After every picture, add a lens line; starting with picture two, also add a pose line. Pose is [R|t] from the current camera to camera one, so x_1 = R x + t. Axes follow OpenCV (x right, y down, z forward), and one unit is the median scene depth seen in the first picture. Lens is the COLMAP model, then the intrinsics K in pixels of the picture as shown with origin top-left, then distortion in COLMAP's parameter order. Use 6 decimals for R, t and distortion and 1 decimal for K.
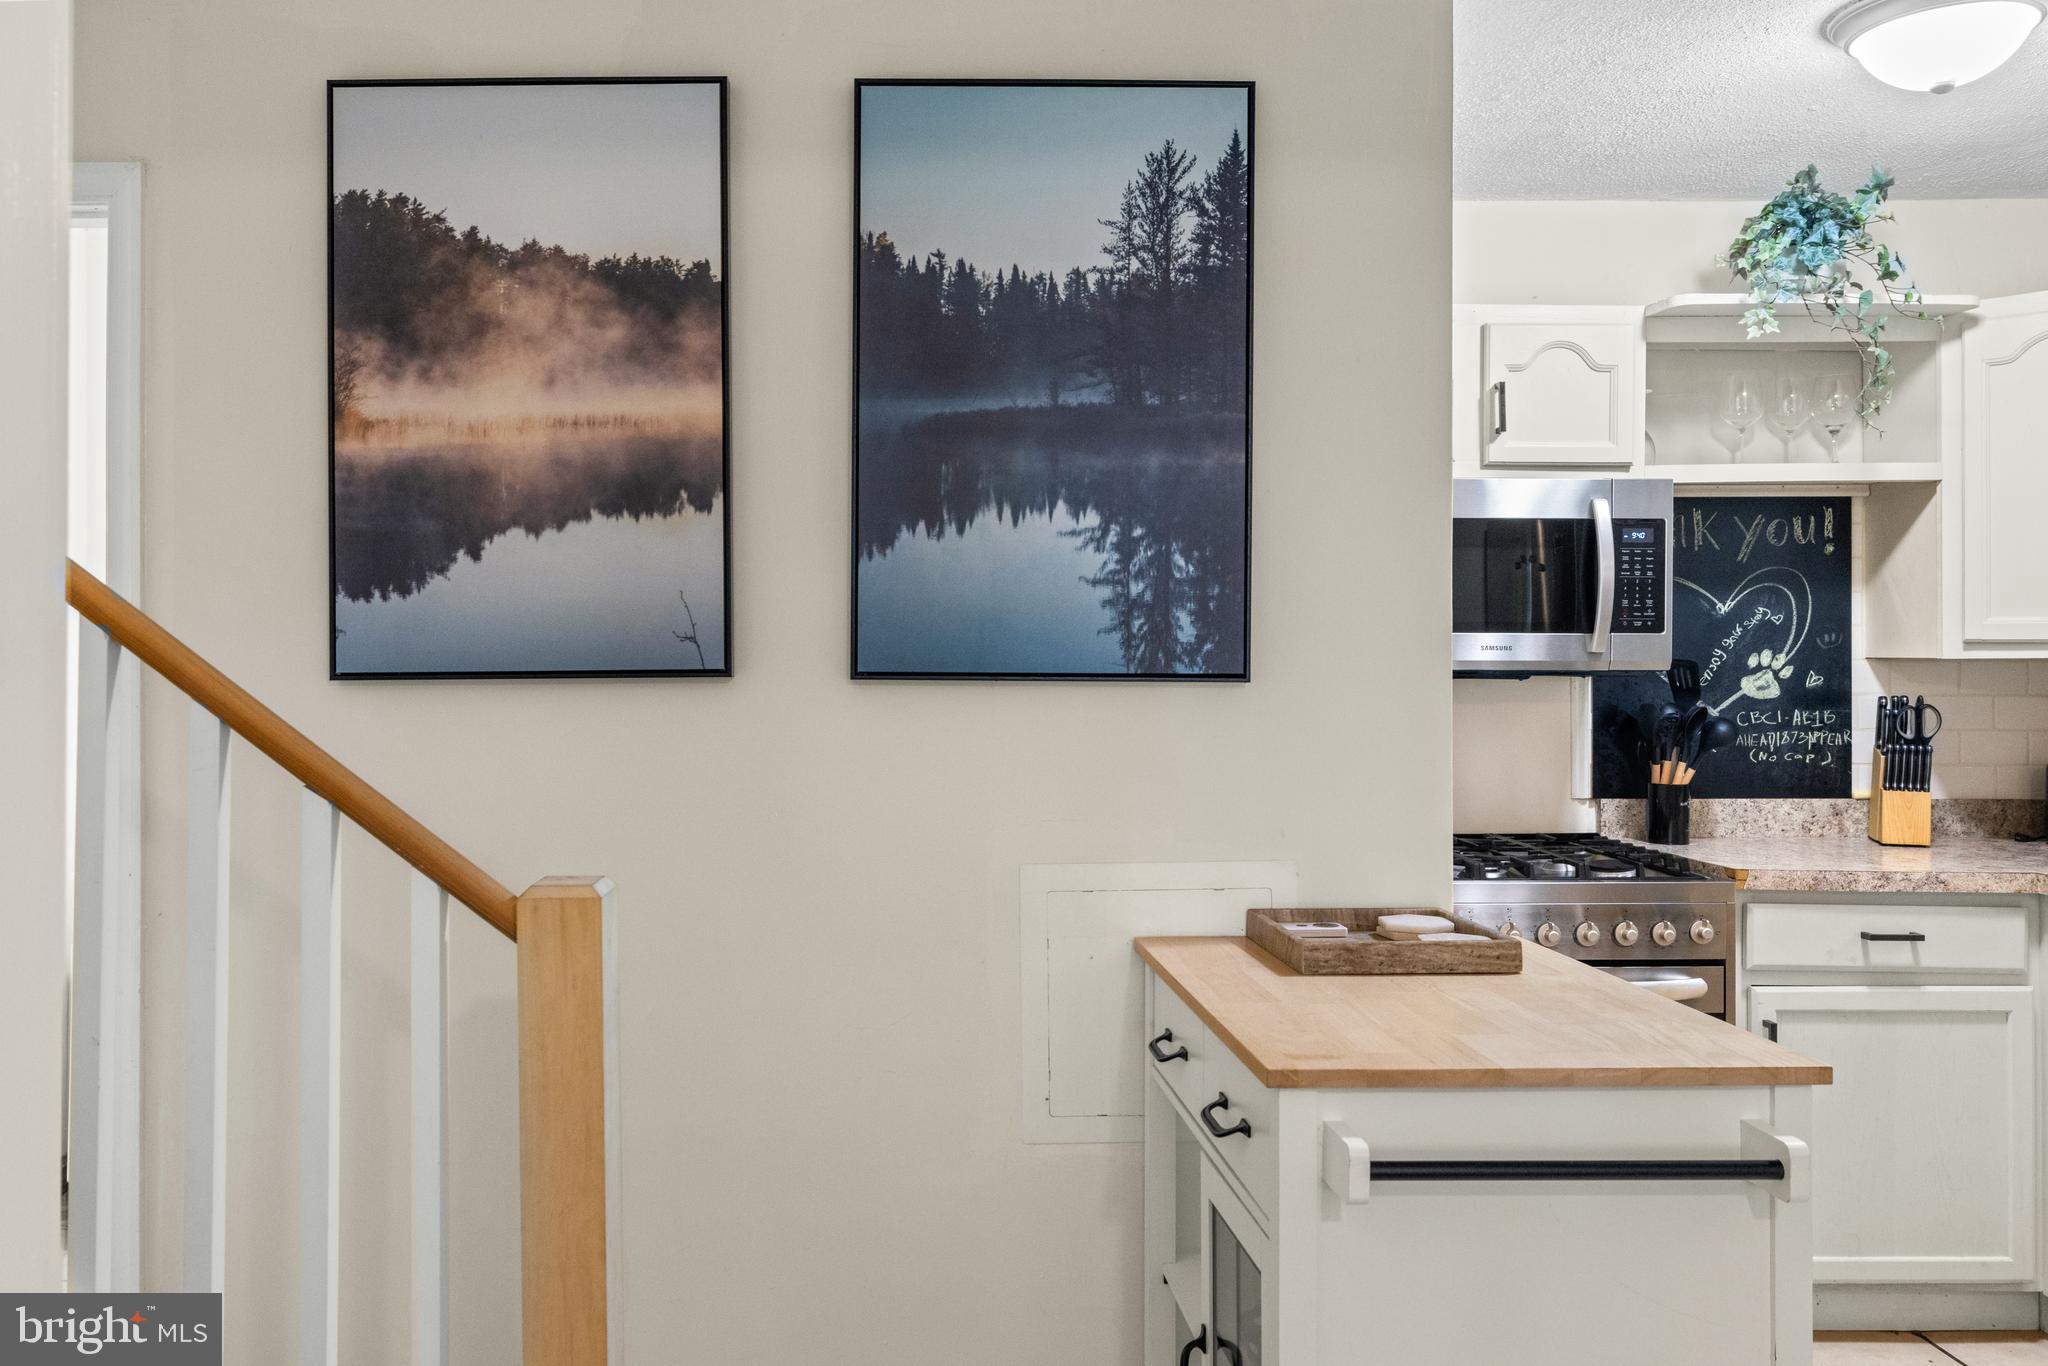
lens RADIAL K [[1561.9, 0, 1027.3], [0, 1561.9, 669.3], [0, 0, 1]] dist [0.002925, 0.006778]
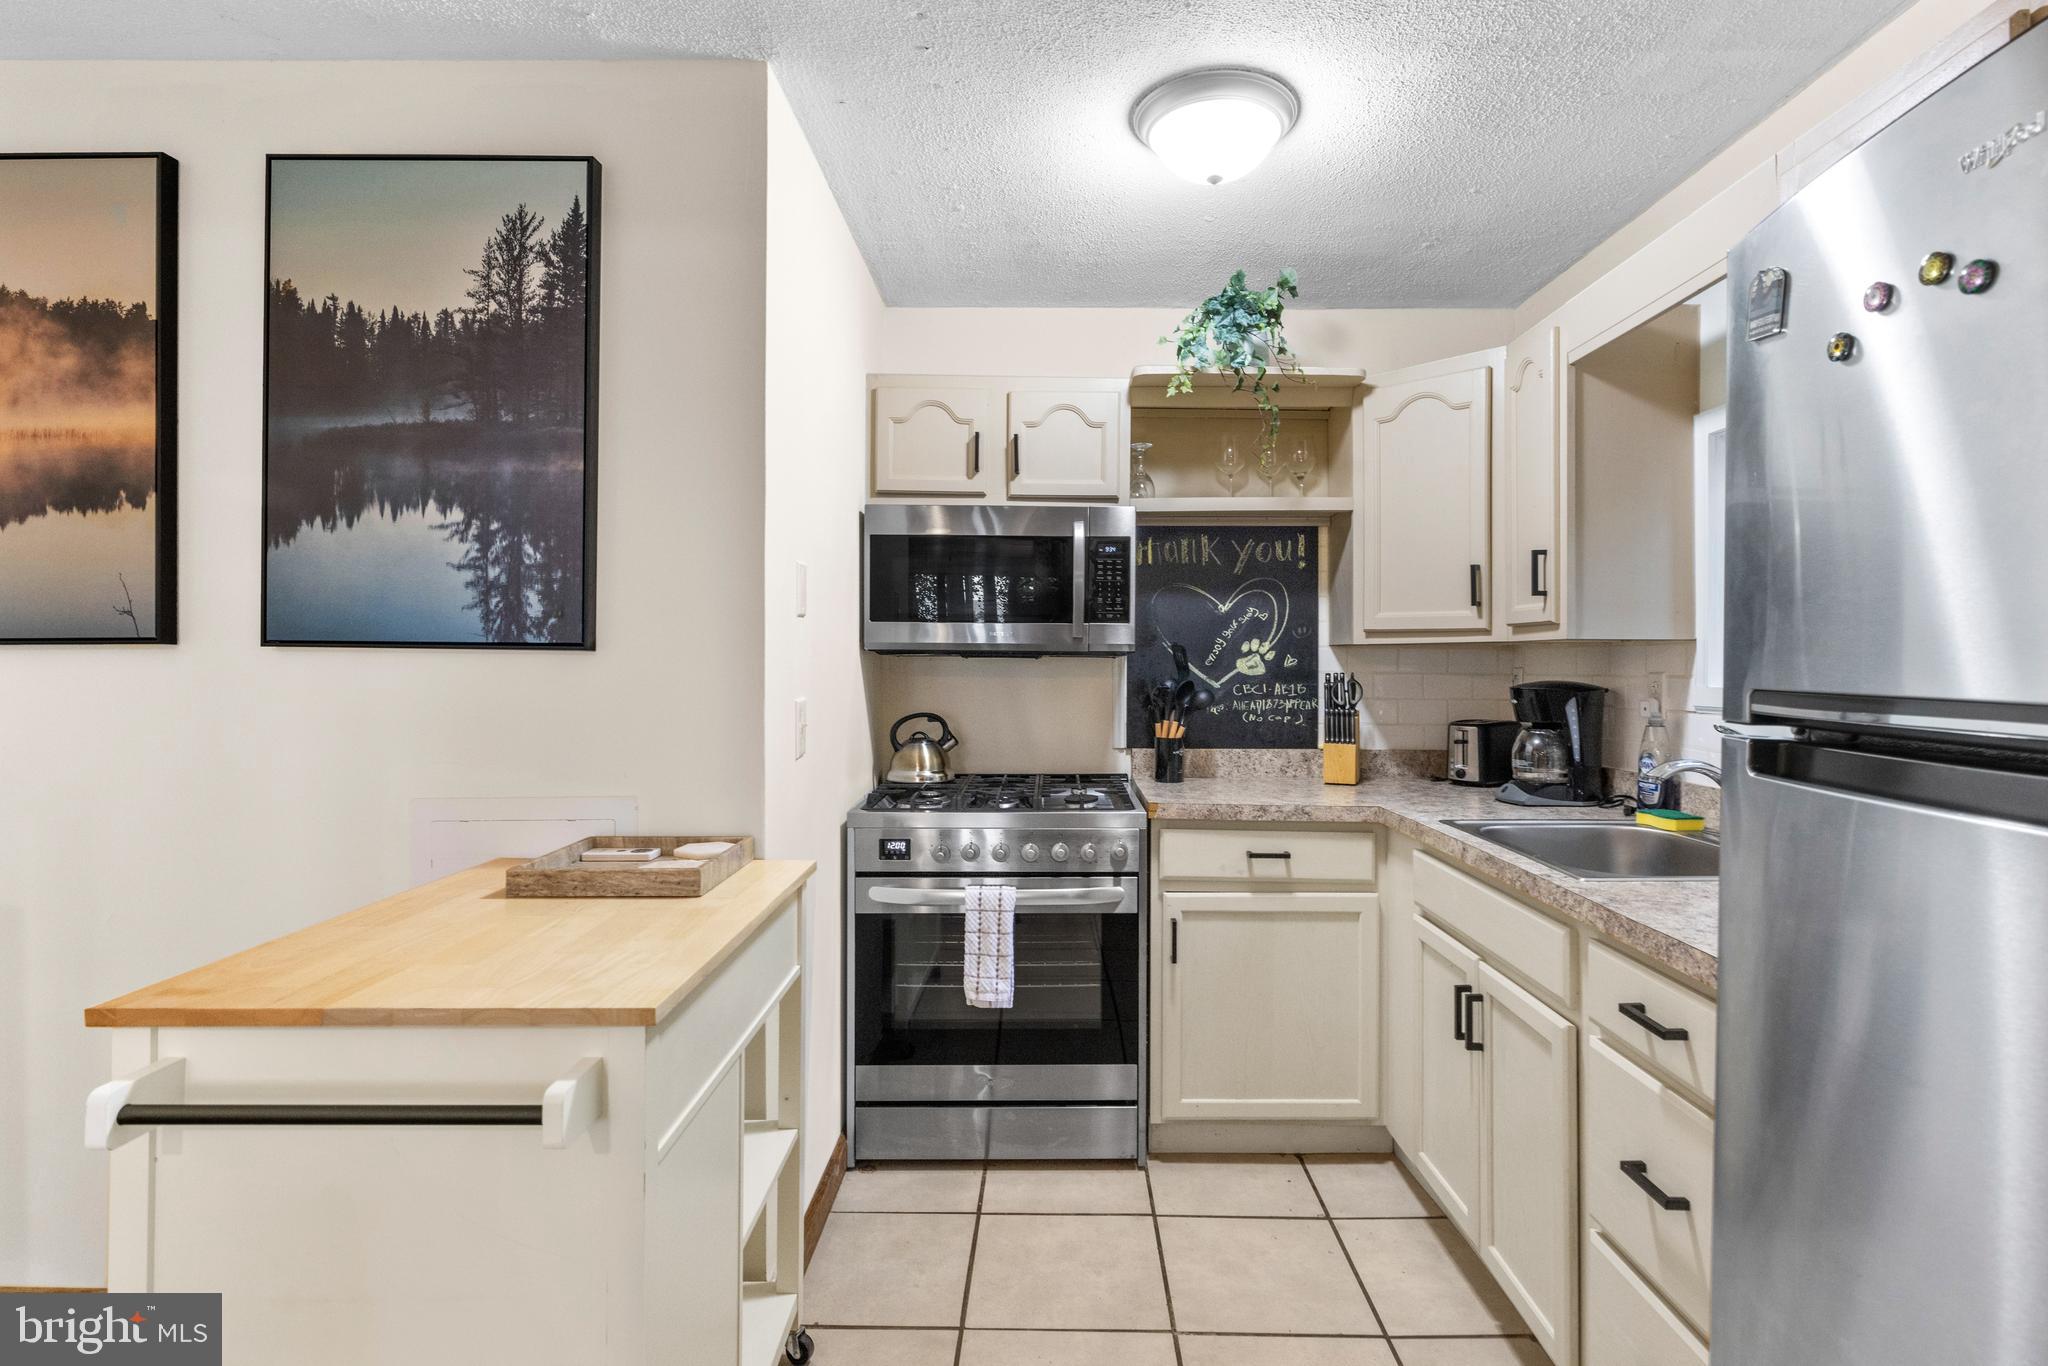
lens RADIAL K [[1005.5, 0, 1034.0], [0, 1005.5, 662.7], [0, 0, 1]] dist [-0.005597, 0.002110]
pose [[0.999978, 0.004154, -0.005240, 0.494617], [-0.004164, 0.999990, -0.001911, 0.018189], [0.005232, 0.001933, 0.999984, 0.221164]]
